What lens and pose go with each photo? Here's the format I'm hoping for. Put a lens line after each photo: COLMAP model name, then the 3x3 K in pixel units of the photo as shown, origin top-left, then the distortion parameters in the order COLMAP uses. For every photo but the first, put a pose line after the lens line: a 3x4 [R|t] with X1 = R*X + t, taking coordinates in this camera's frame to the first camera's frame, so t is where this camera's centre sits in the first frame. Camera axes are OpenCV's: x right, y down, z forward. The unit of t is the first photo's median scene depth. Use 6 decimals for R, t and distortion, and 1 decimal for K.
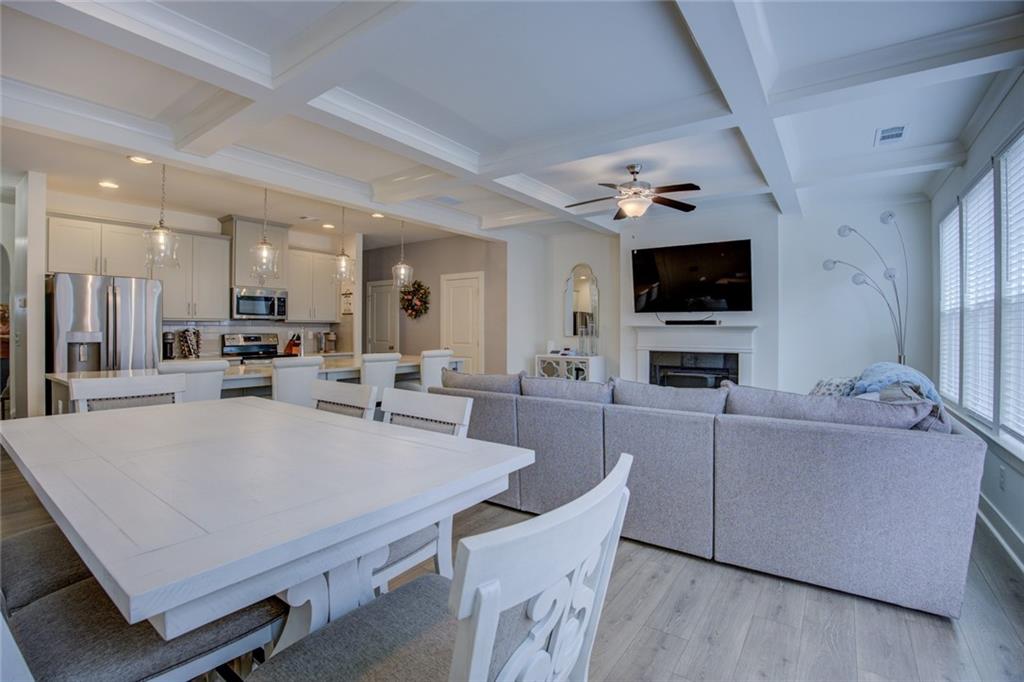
lens RADIAL K [[466.5, 0, 517.6], [0, 466.5, 331.5], [0, 0, 1]] dist [-0.046219, 0.007741]
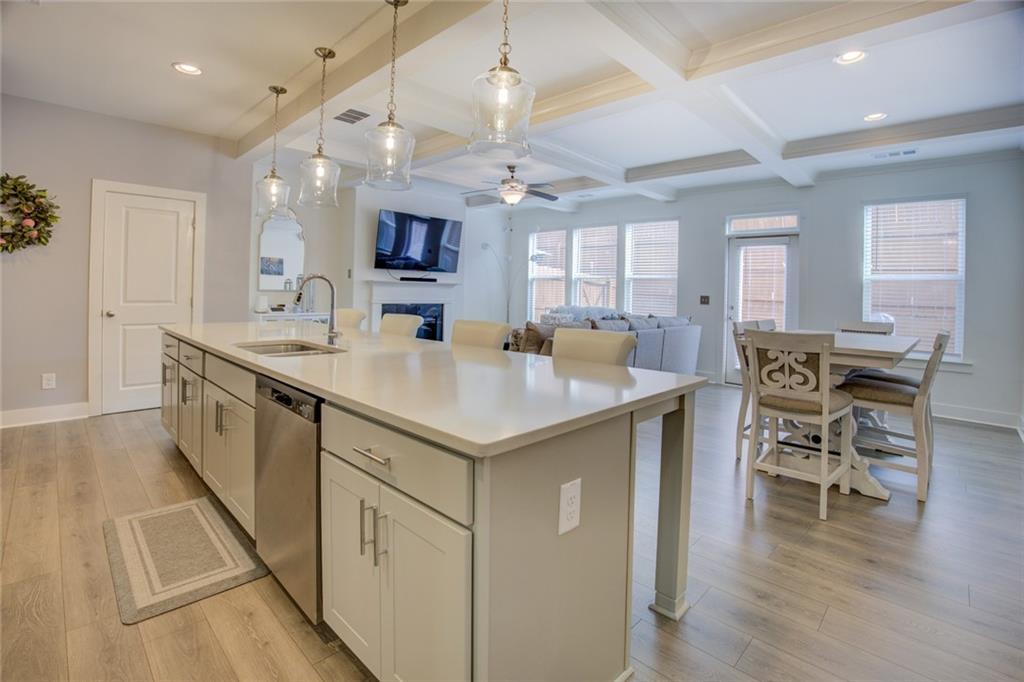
lens RADIAL K [[466.5, 0, 509.2], [0, 466.5, 291.0], [0, 0, 1]] dist [-0.046219, 0.007741]
pose [[0.156882, -0.000916, 0.987617, -0.769718], [-0.017914, 0.999832, 0.003773, 0.001405], [-0.987455, -0.018284, 0.156839, 0.554417]]
